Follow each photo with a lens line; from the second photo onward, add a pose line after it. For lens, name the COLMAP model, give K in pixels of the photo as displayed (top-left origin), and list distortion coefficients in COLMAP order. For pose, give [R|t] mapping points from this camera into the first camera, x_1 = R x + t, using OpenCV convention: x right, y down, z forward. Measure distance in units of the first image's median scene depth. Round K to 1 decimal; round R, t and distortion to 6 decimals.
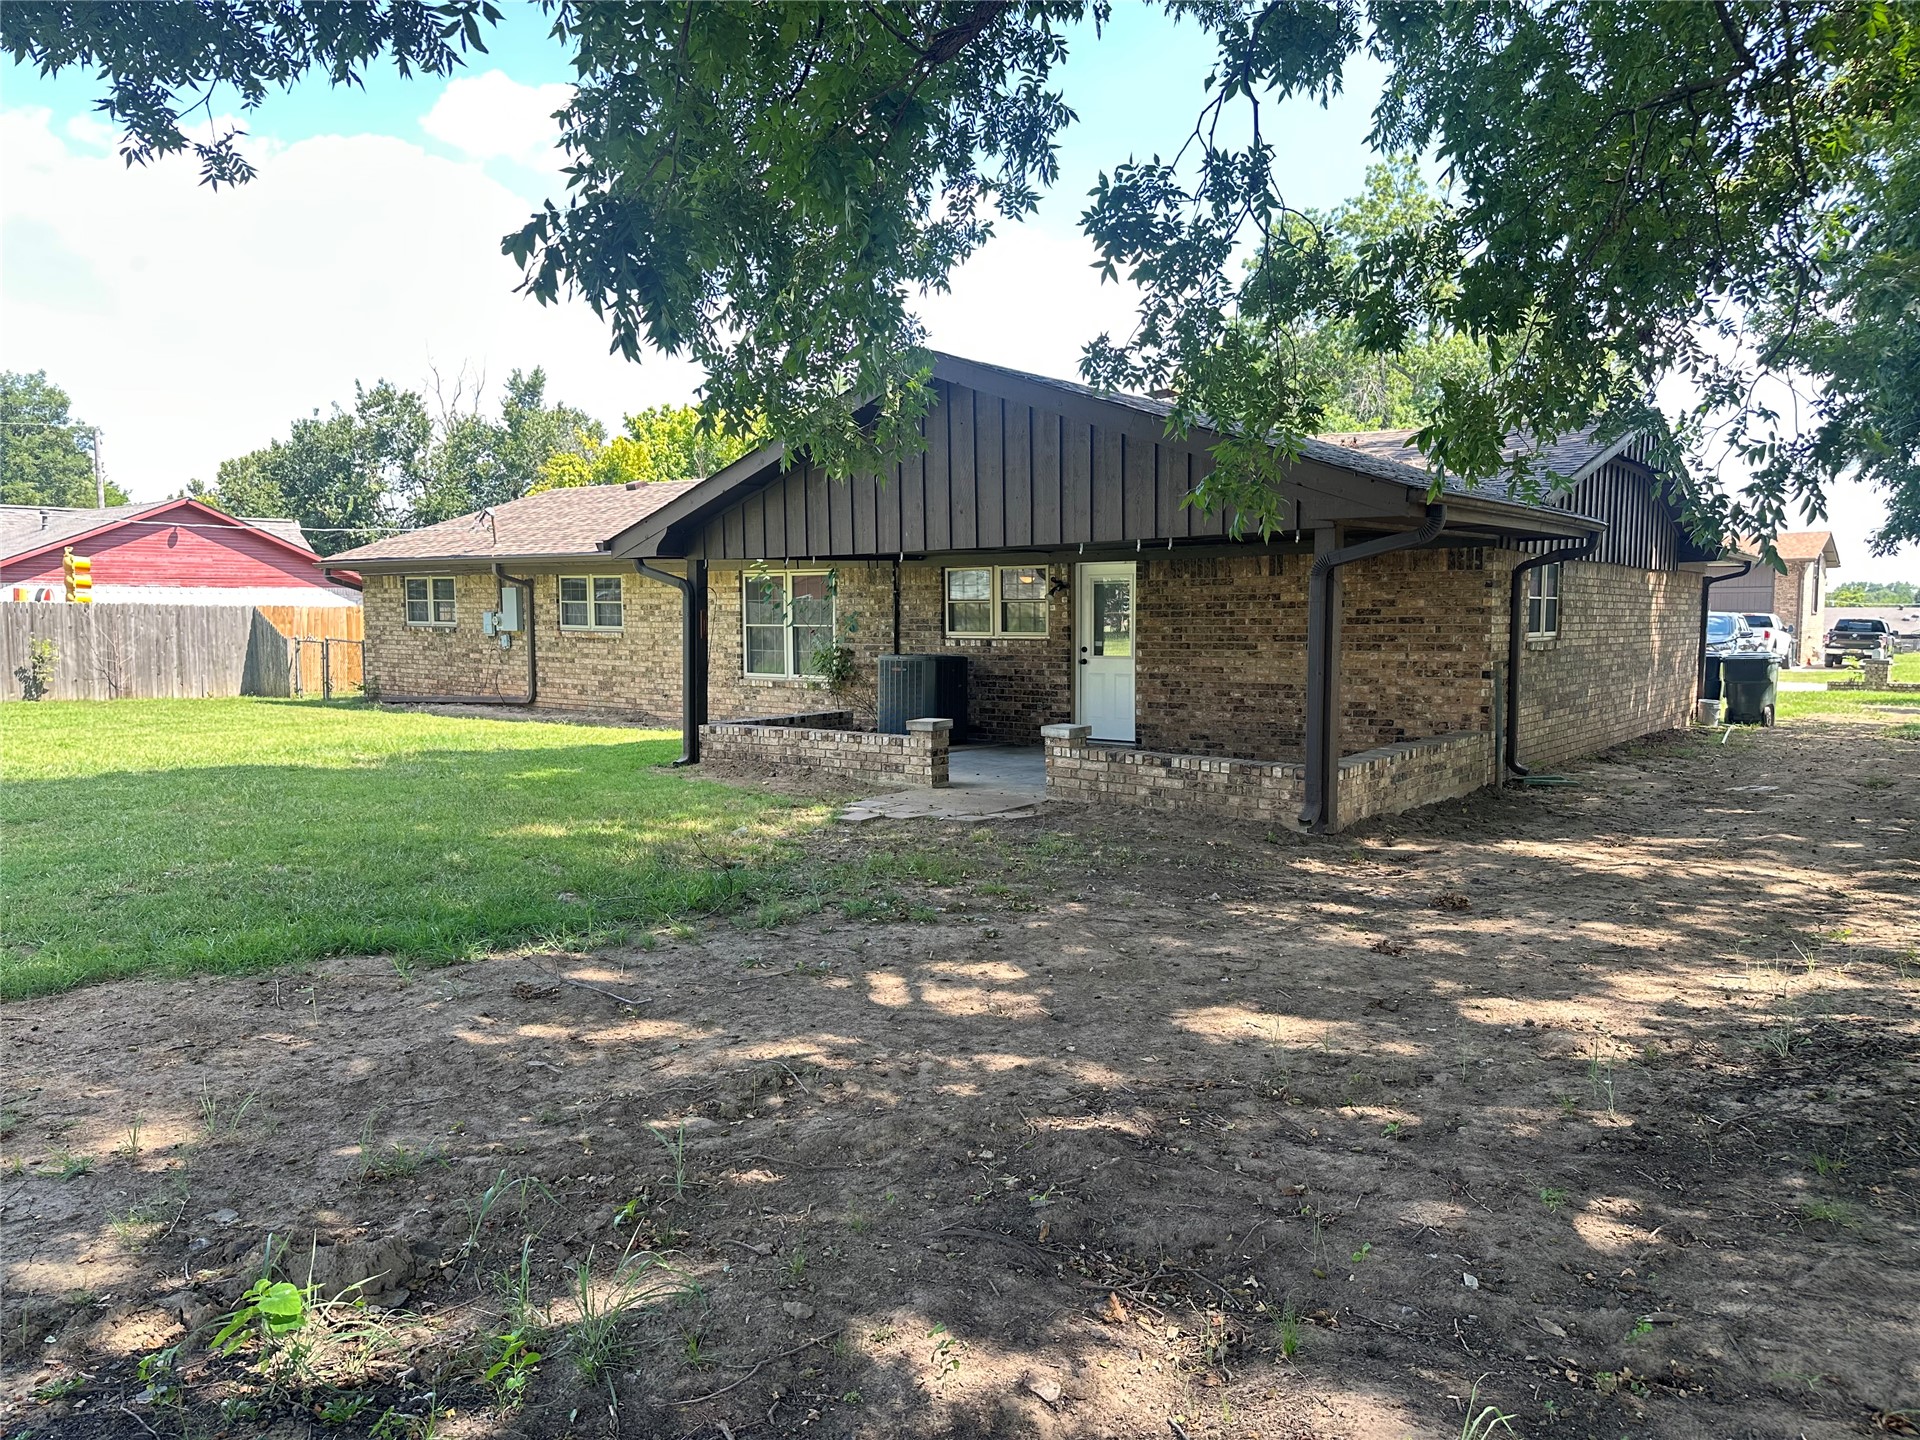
lens RADIAL K [[1371.3, 0, 960.4], [0, 1371.3, 739.3], [0, 0, 1]] dist [0.070908, -0.062163]
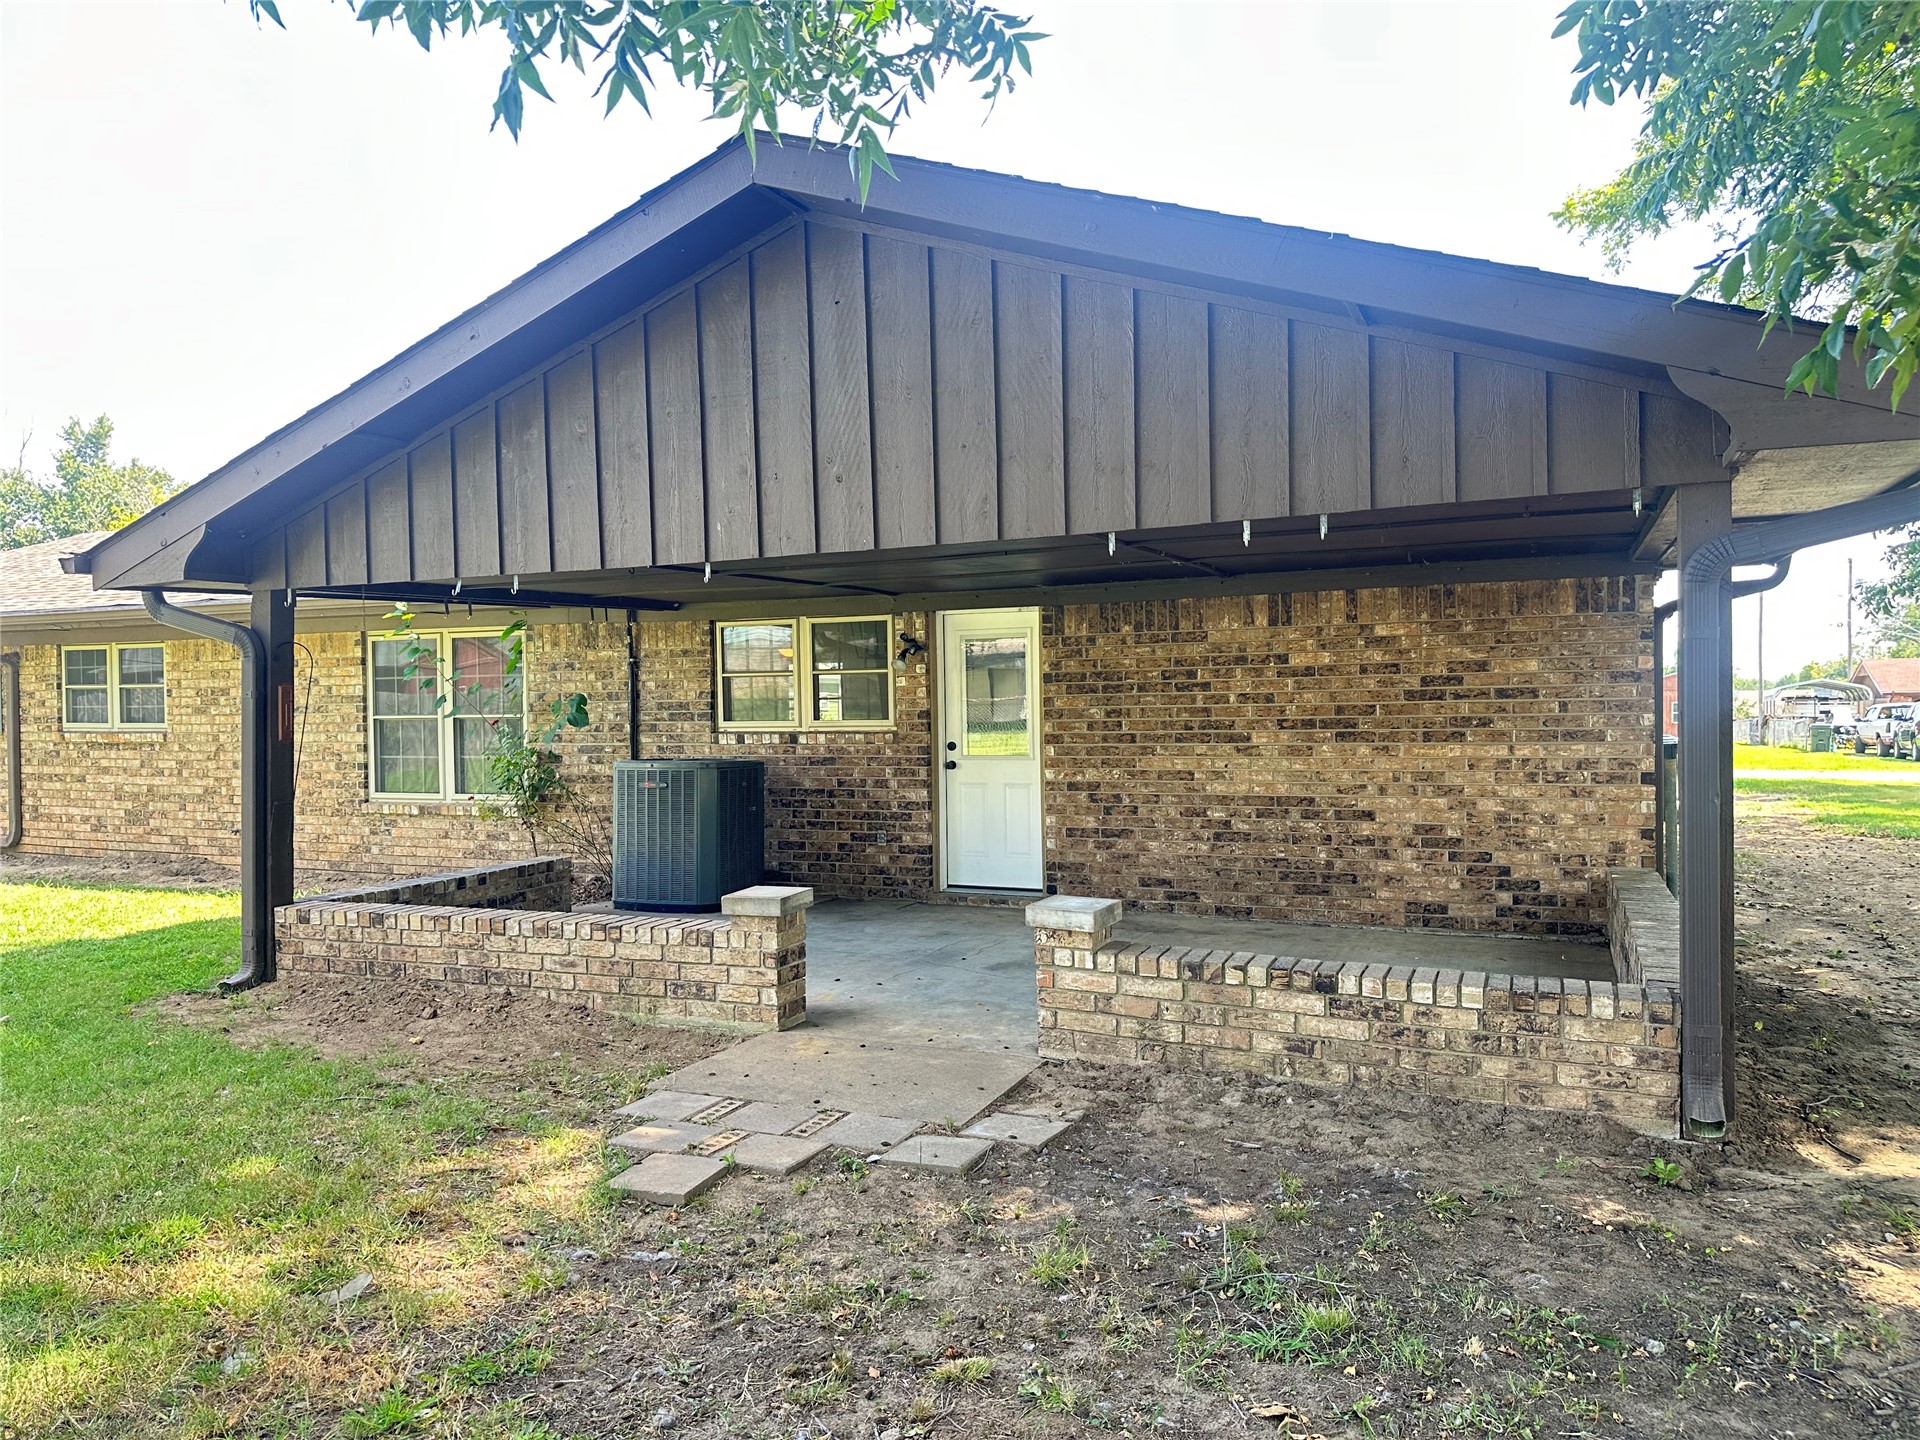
lens RADIAL K [[1371.3, 0, 961.3], [0, 1371.3, 714.0], [0, 0, 1]] dist [0.070908, -0.062163]
pose [[0.970343, -0.011908, 0.241438, -0.062311], [0.032909, 0.995995, -0.083138, -0.029215], [-0.239481, 0.088617, 0.966848, 0.407740]]
